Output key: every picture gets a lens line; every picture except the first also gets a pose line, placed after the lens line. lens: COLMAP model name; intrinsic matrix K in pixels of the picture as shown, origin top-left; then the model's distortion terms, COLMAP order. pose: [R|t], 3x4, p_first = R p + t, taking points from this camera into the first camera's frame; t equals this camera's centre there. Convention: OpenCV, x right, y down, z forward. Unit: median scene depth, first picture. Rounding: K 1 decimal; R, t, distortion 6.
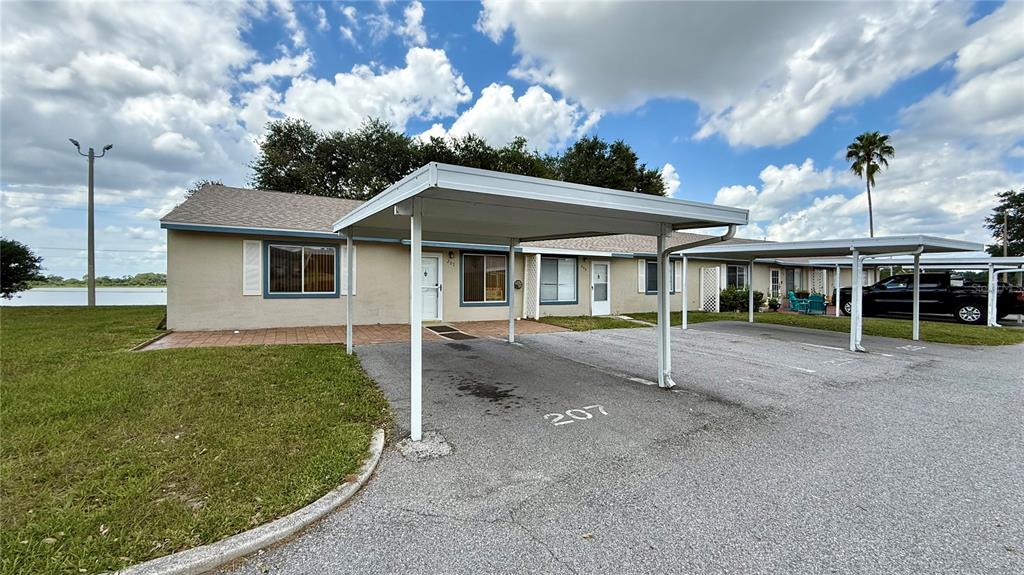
lens RADIAL K [[407.4, 0, 511.0], [0, 407.4, 288.7], [0, 0, 1]] dist [0.001264, 0.000223]
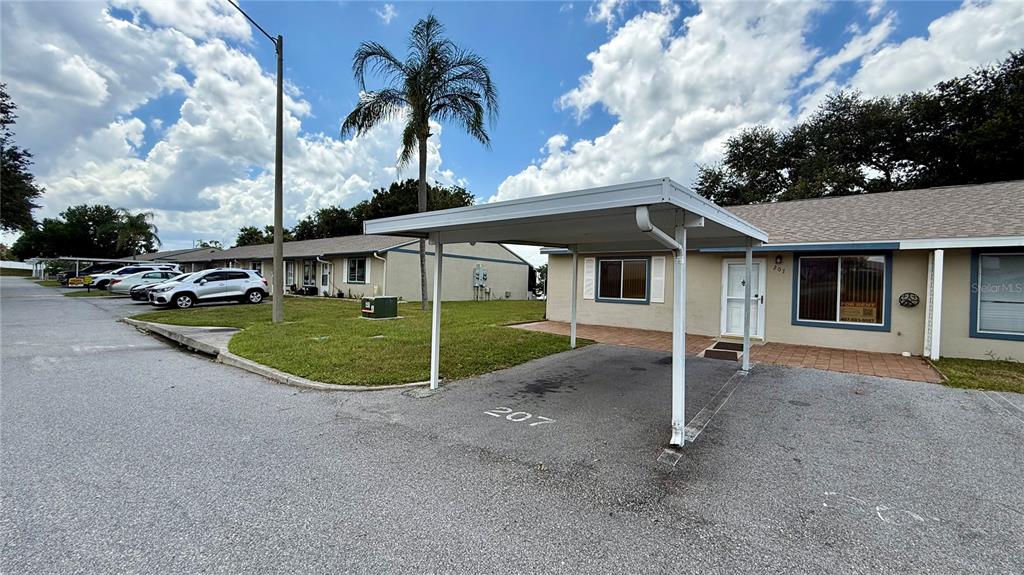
lens RADIAL K [[407.4, 0, 511.0], [0, 407.4, 288.7], [0, 0, 1]] dist [0.001264, 0.000223]
pose [[0.379921, 0.012485, -0.924935, 0.492200], [-0.035759, 0.999360, -0.001198, -0.006791], [0.924328, 0.033529, 0.380124, 0.253653]]
